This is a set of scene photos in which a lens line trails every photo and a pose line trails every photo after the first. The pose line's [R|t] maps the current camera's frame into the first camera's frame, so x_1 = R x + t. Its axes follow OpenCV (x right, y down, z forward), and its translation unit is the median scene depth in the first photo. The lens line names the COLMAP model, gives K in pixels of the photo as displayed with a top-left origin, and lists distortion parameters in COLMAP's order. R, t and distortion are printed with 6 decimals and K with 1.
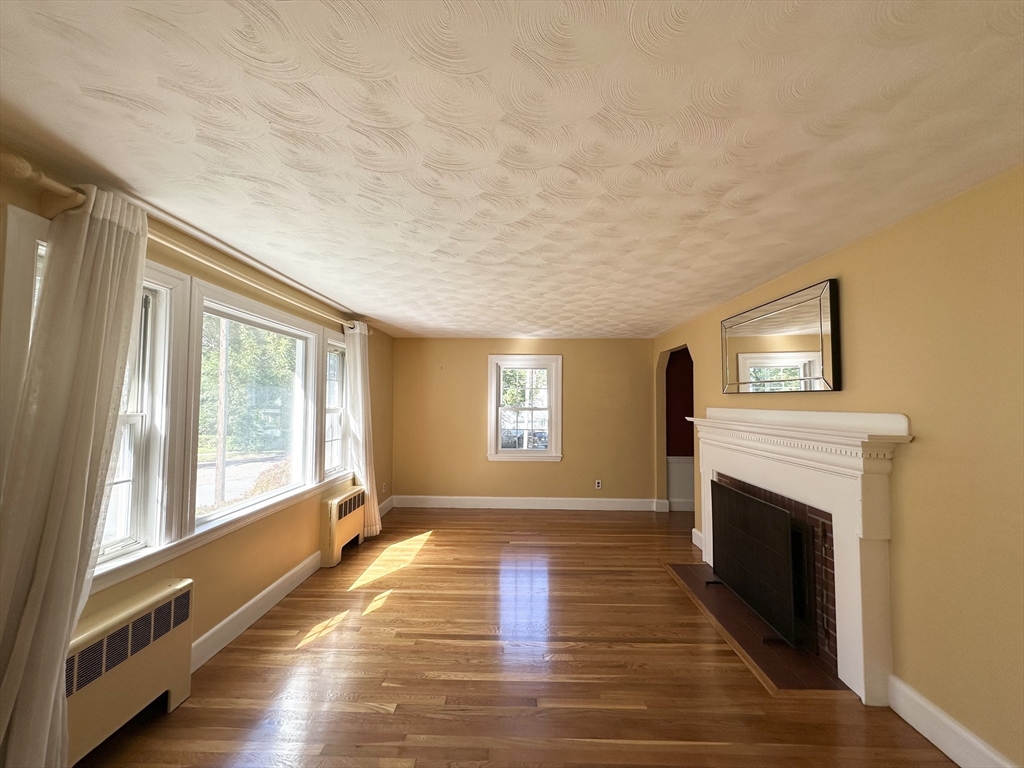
lens RADIAL K [[408.0, 0, 512.5], [0, 408.0, 382.2], [0, 0, 1]] dist [-0.001037, -0.000034]
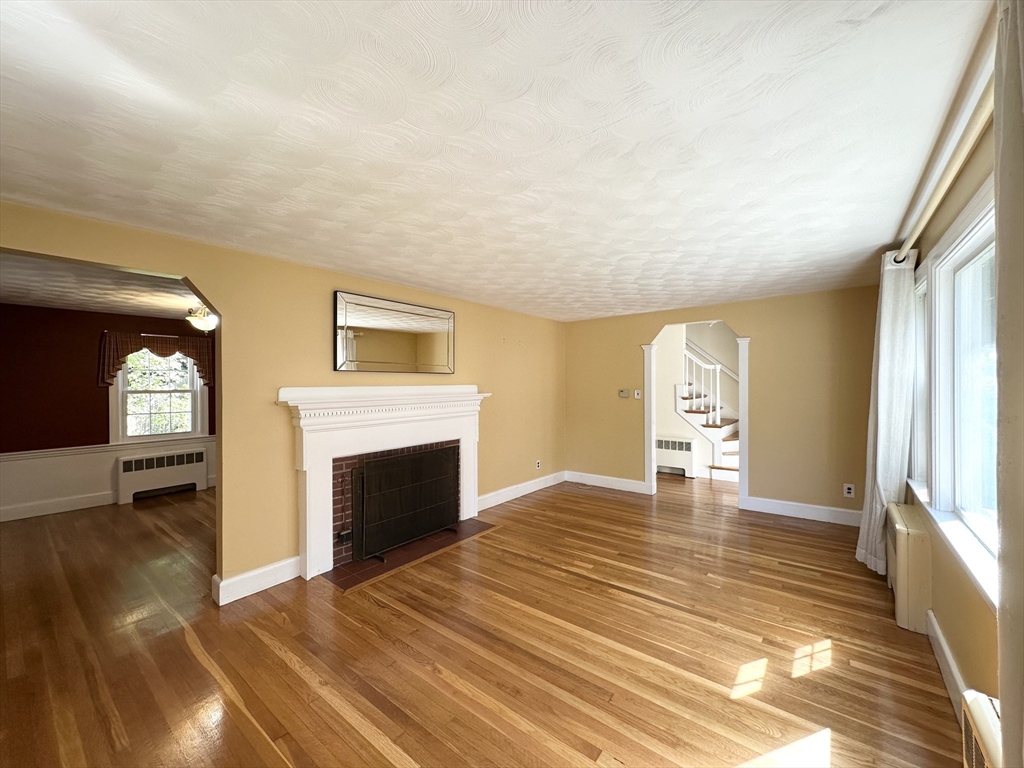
lens RADIAL K [[408.0, 0, 512.5], [0, 408.0, 382.2], [0, 0, 1]] dist [-0.001037, -0.000034]
pose [[-0.798614, -0.003063, 0.601835, -0.425990], [-0.025934, 0.999233, -0.029327, 0.085643], [-0.601284, -0.039029, -0.798082, 1.844818]]
